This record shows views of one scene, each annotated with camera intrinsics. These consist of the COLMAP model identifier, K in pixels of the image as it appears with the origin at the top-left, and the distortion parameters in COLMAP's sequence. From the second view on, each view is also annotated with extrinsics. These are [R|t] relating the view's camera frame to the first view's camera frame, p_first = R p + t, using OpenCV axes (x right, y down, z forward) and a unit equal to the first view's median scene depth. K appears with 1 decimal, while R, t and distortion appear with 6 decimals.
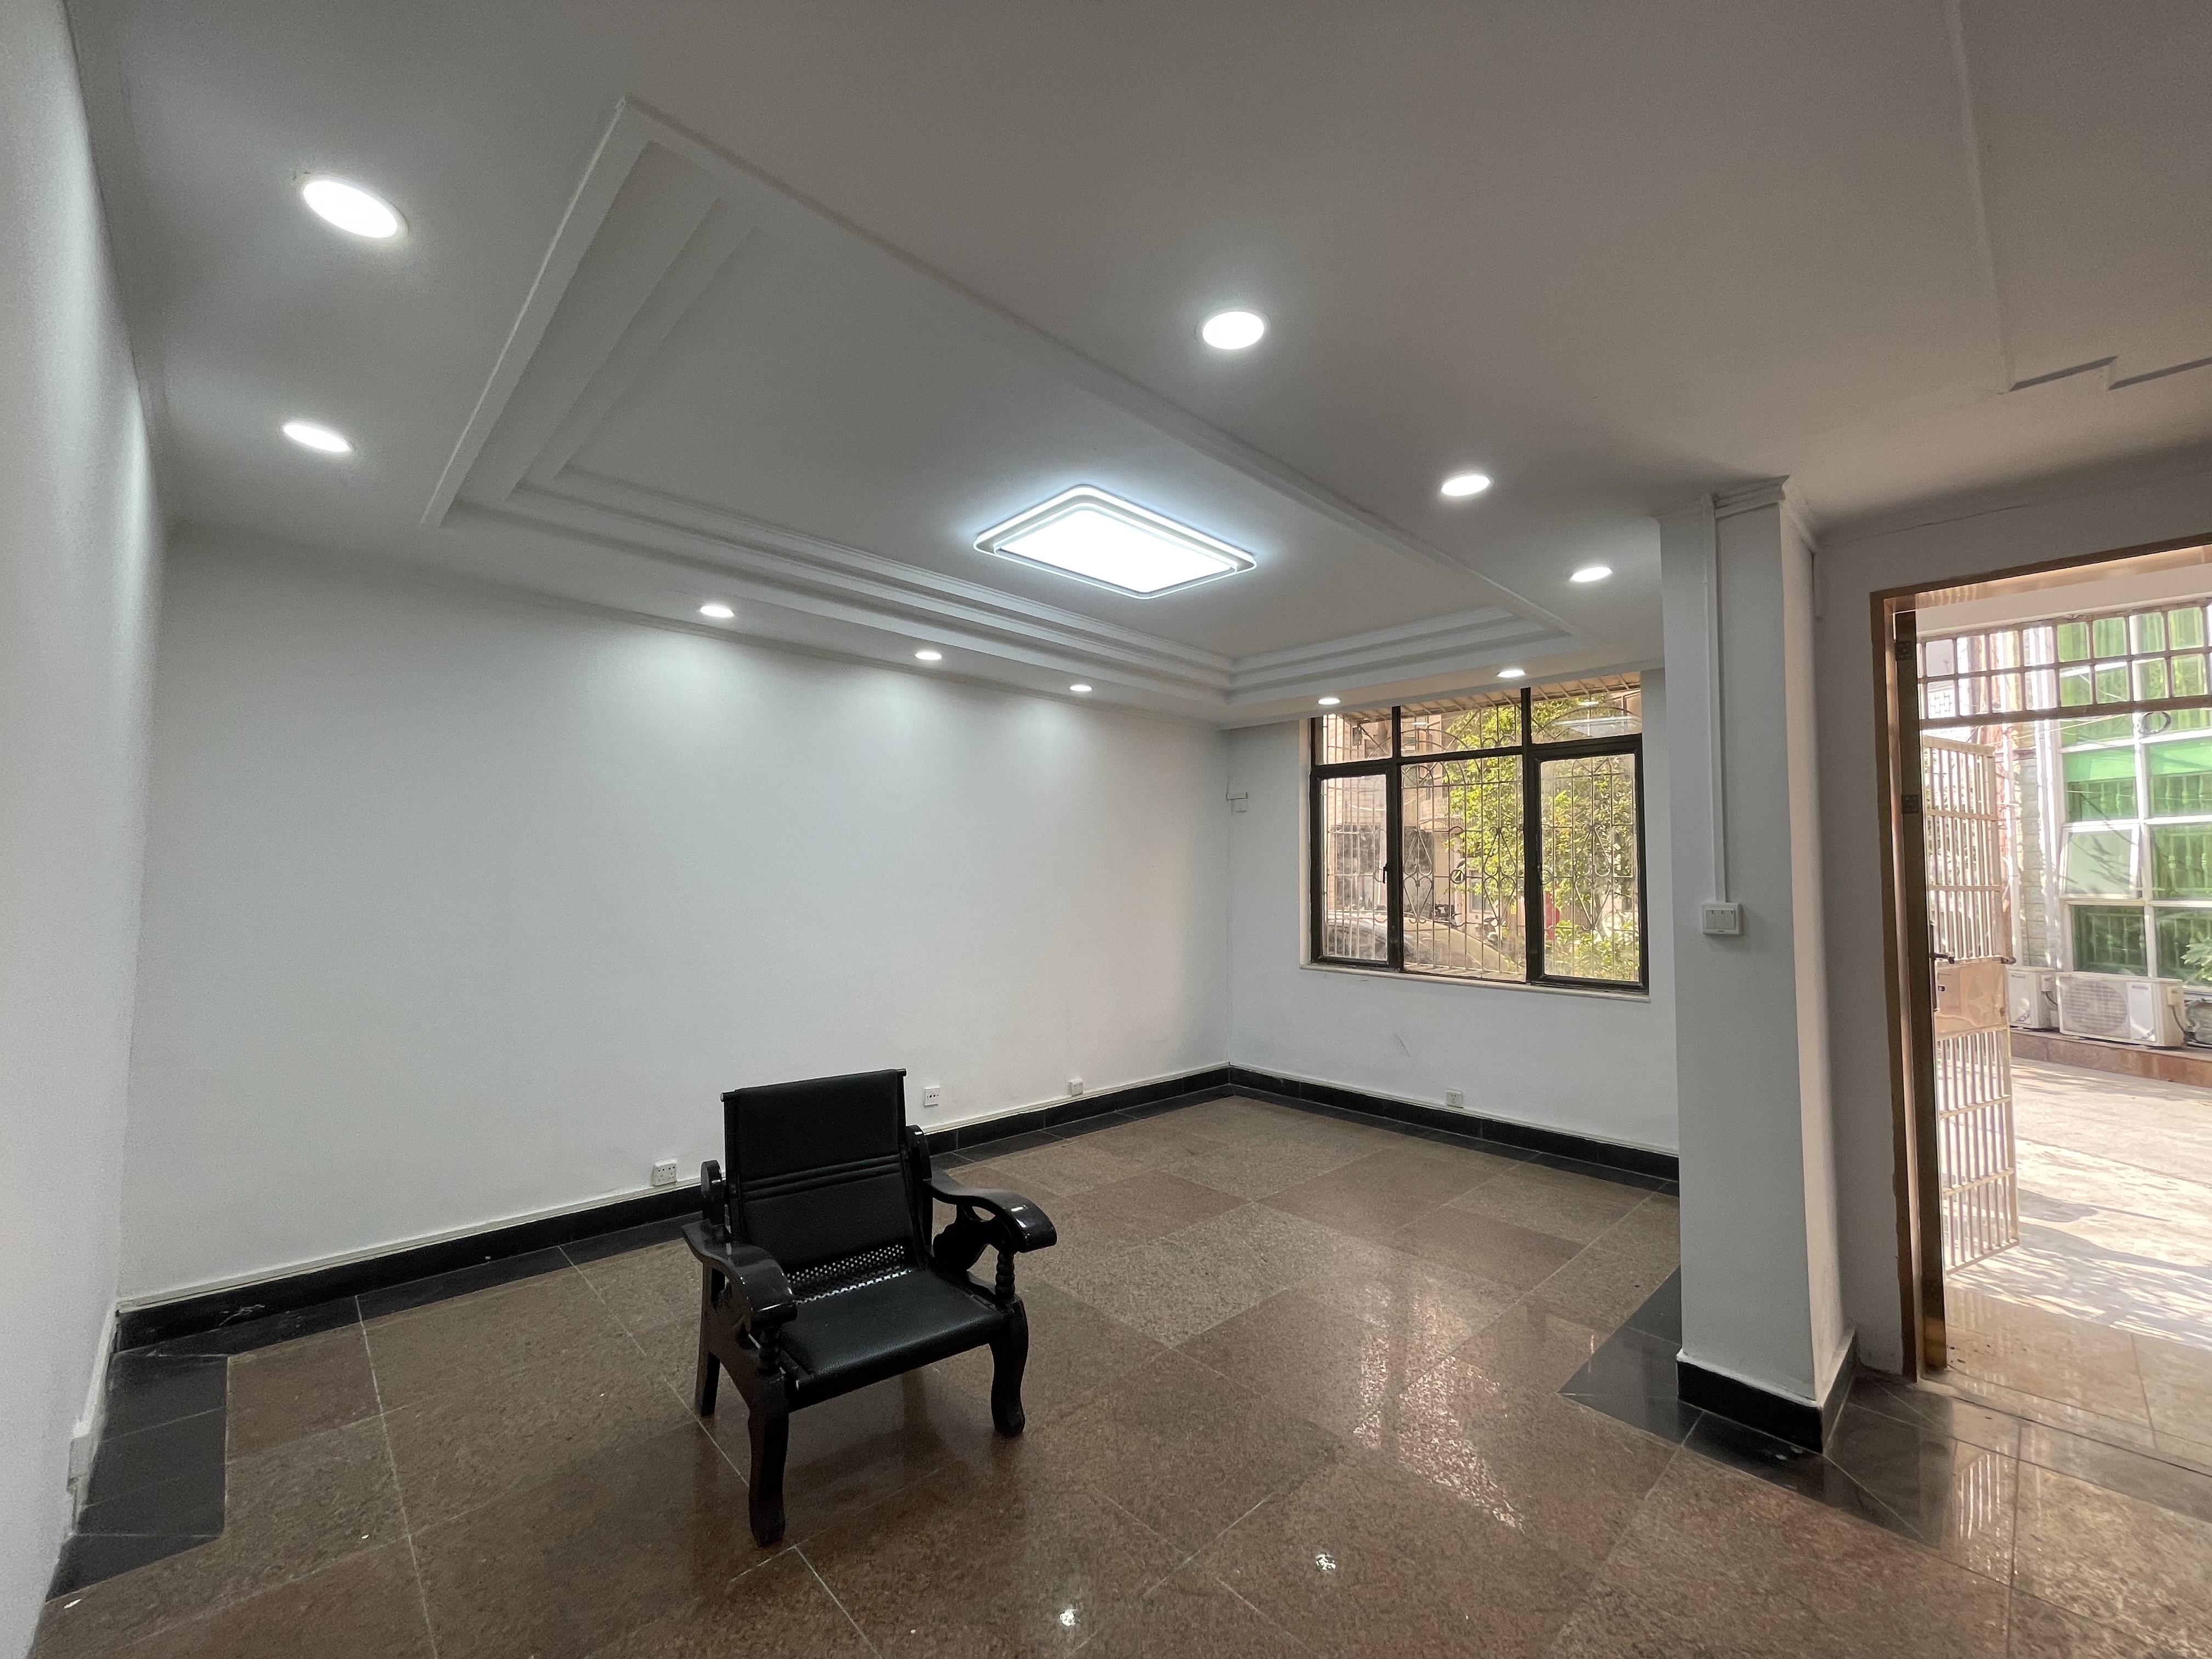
lens RADIAL K [[888.3, 0, 1106.7], [0, 888.3, 829.8], [0, 0, 1]] dist [0.006303, -0.002007]
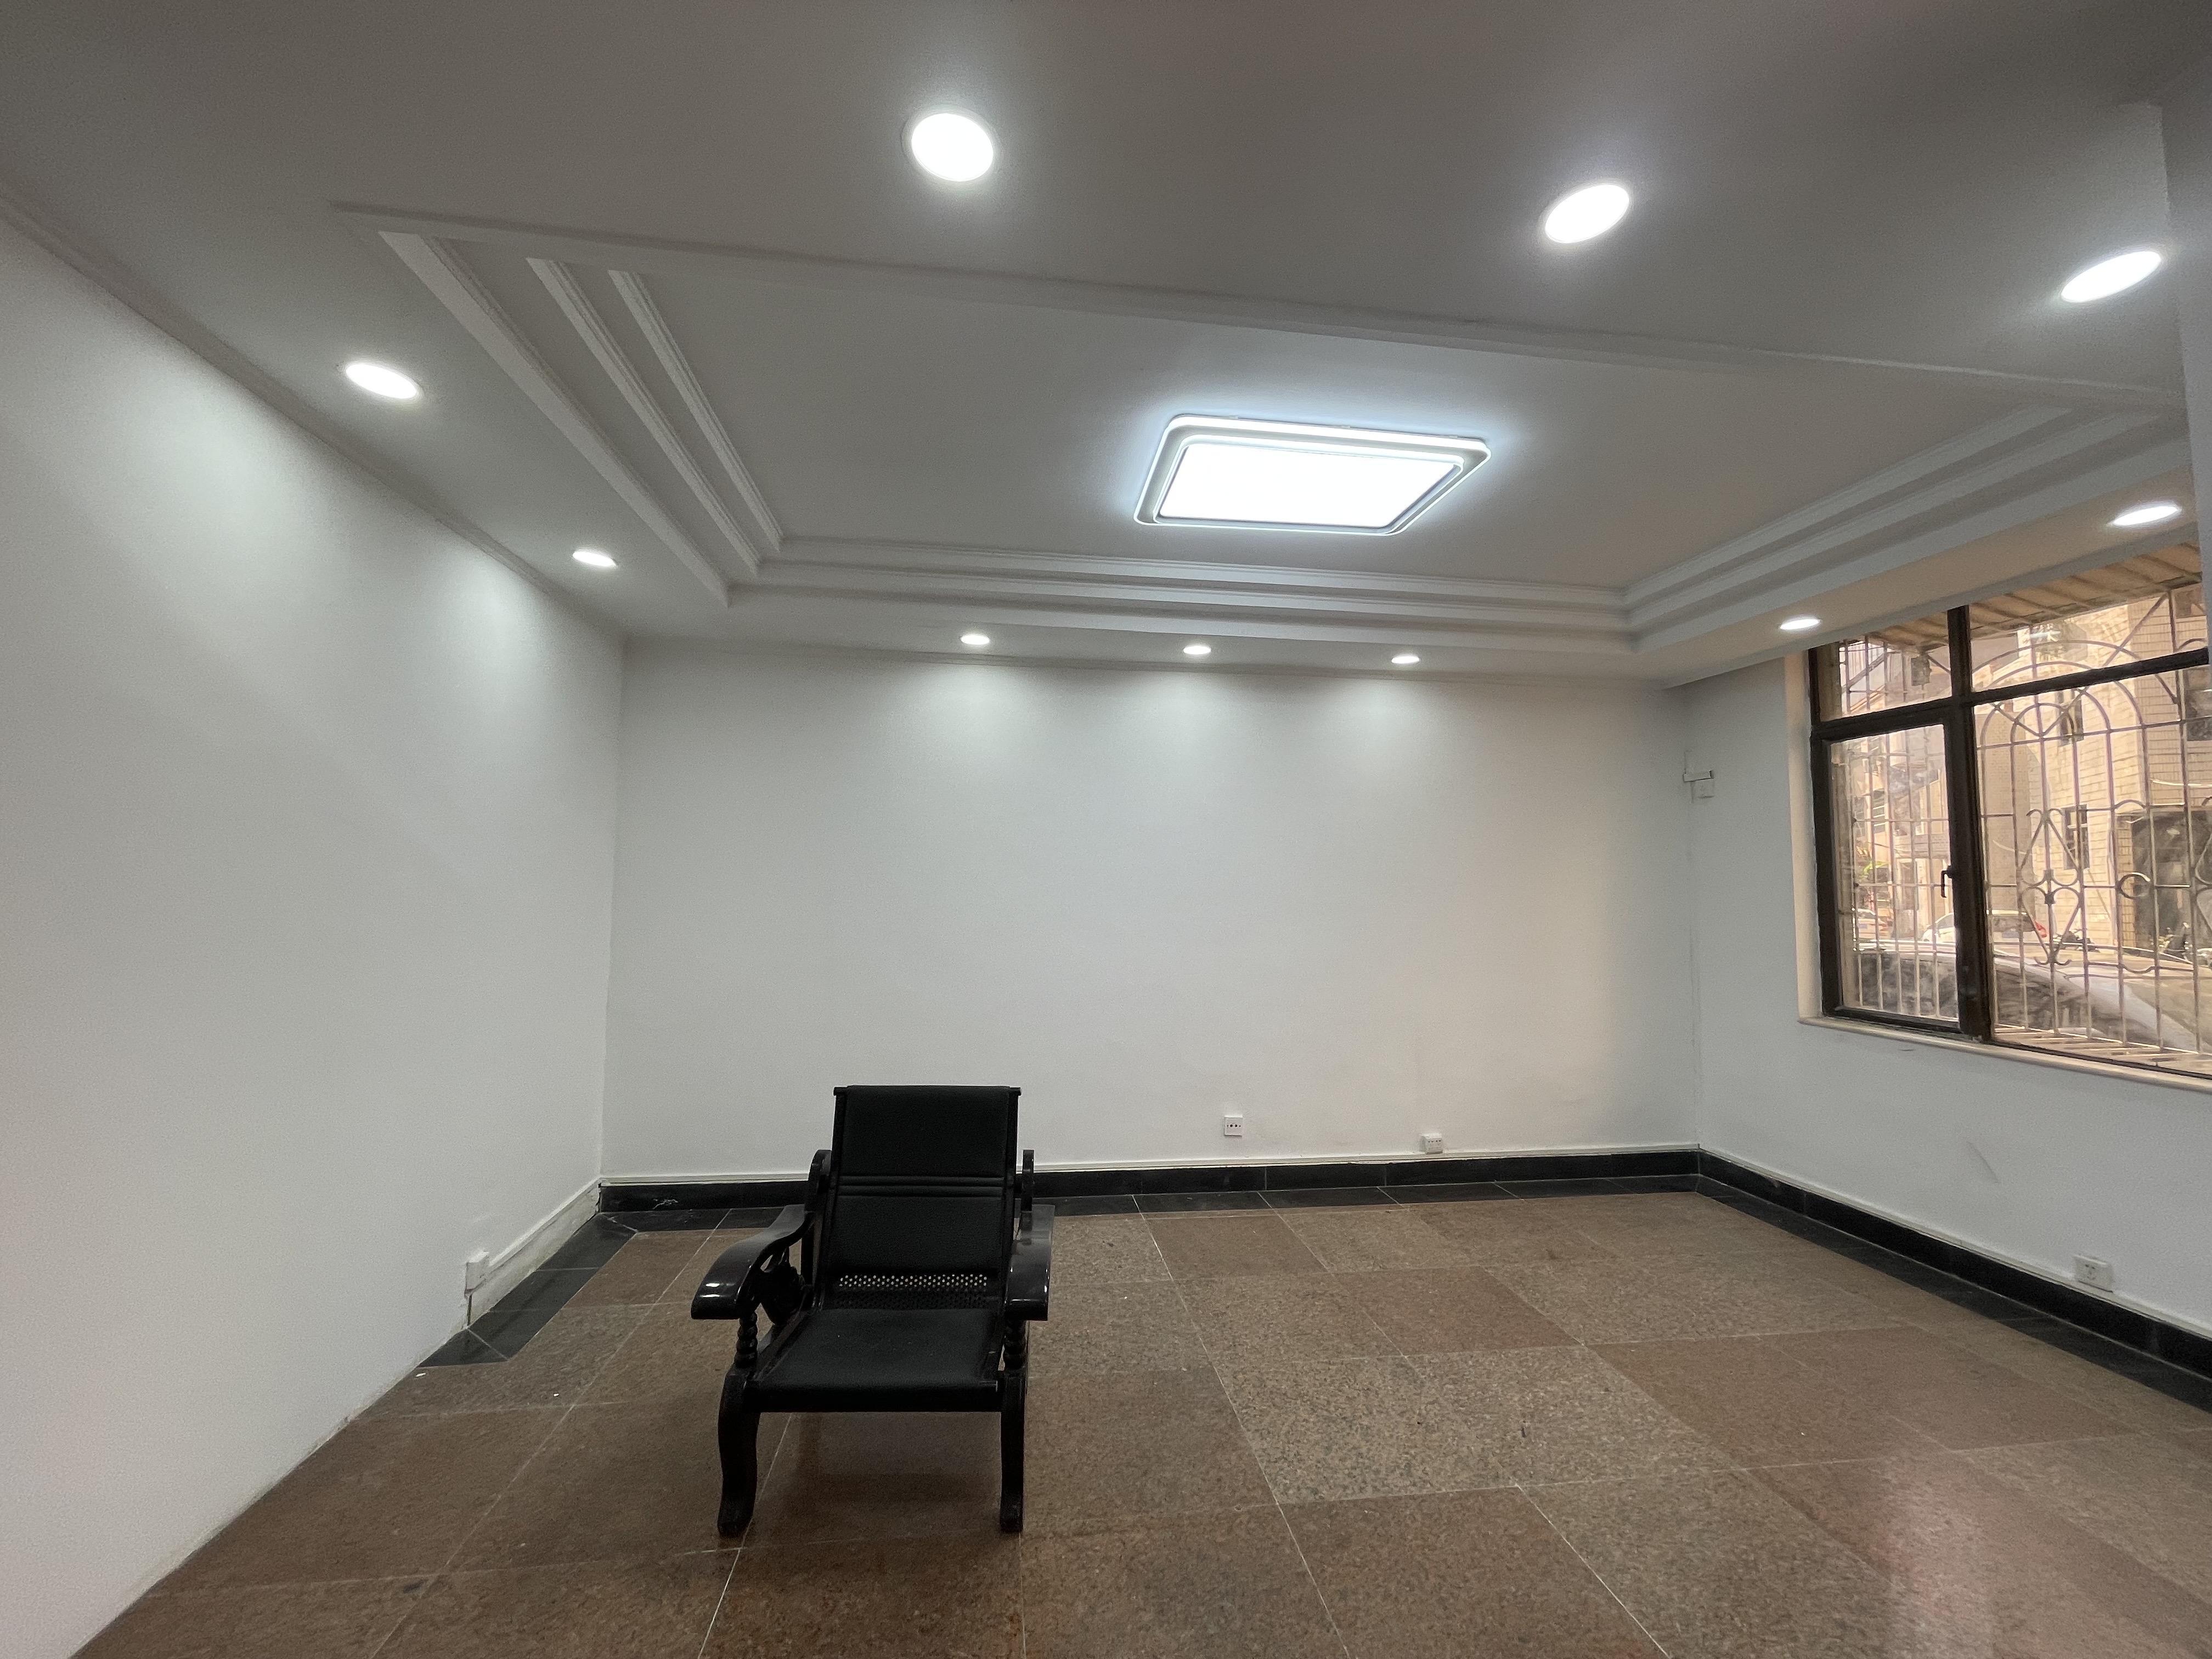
lens RADIAL K [[888.3, 0, 1101.7], [0, 888.3, 830.4], [0, 0, 1]] dist [0.006303, -0.002007]
pose [[0.808497, -0.038629, -0.587231, 0.280902], [0.029536, 0.999249, -0.025066, 0.015741], [0.587758, 0.002921, 0.809031, 0.199131]]
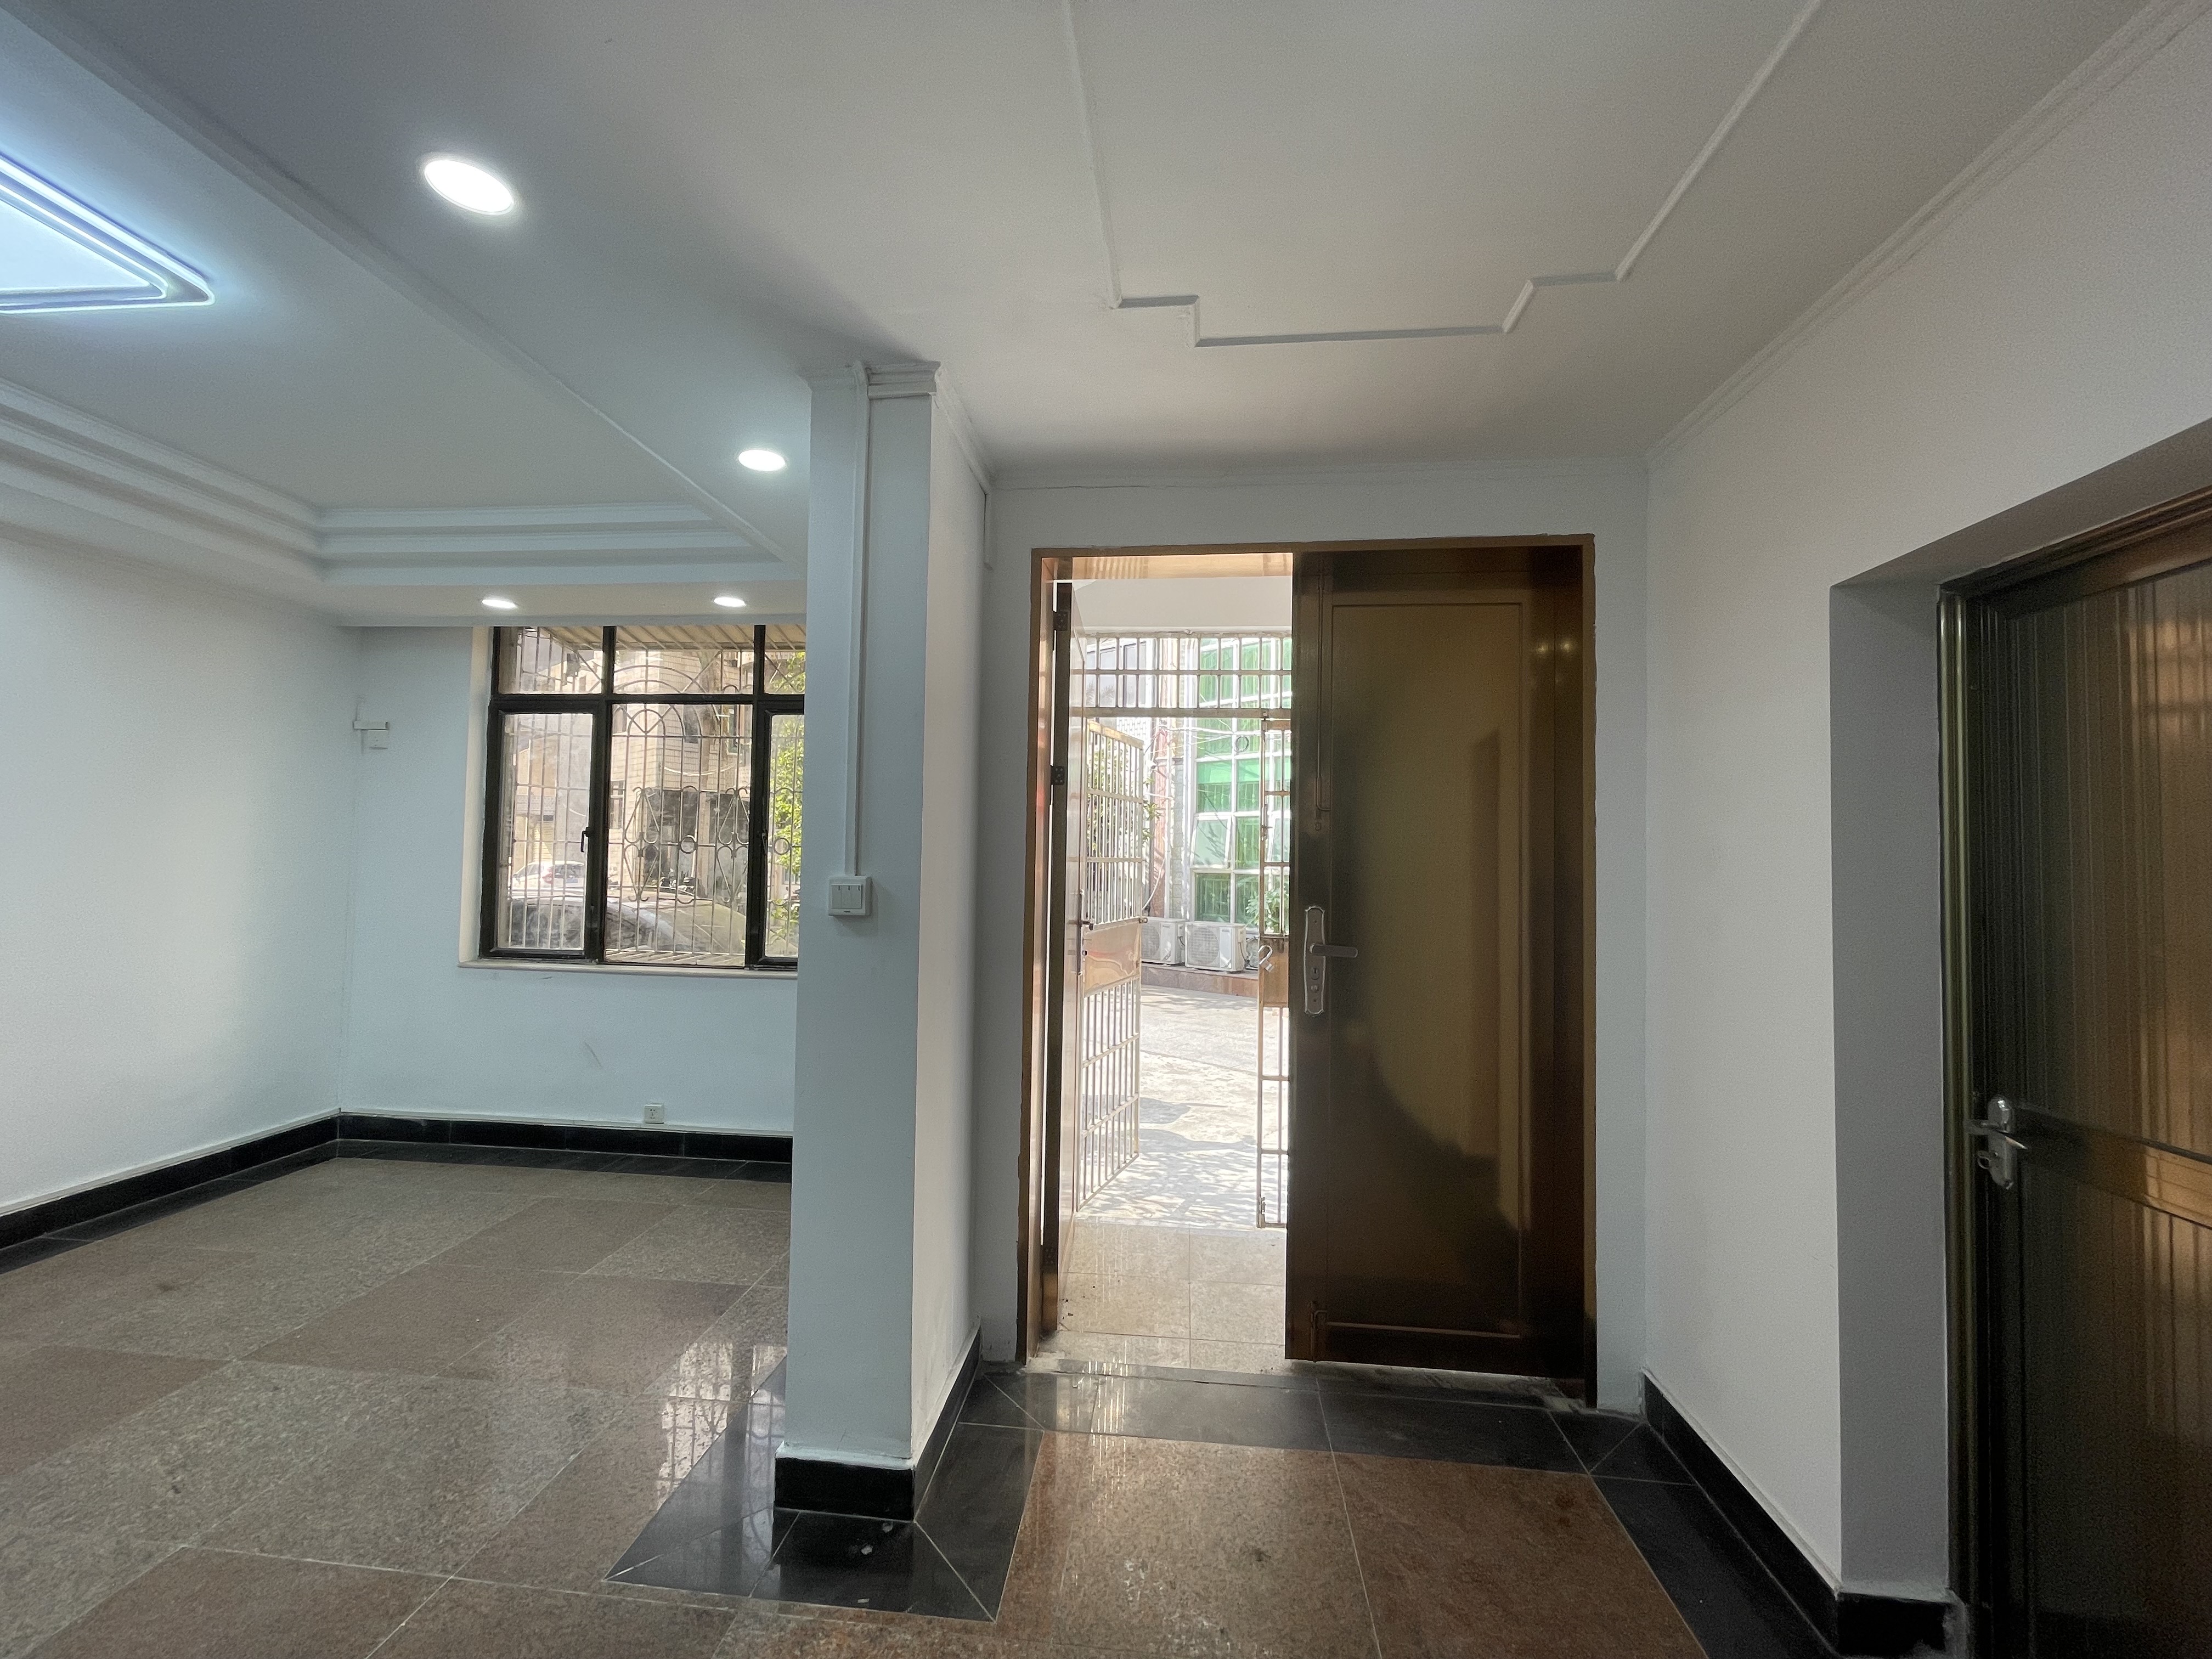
lens RADIAL K [[888.3, 0, 1100.8], [0, 888.3, 828.9], [0, 0, 1]] dist [0.006303, -0.002007]
pose [[0.760388, 0.025819, 0.648956, 0.206014], [-0.045879, 0.998849, 0.014018, 0.010835], [-0.647847, -0.040433, 0.760697, 0.147817]]
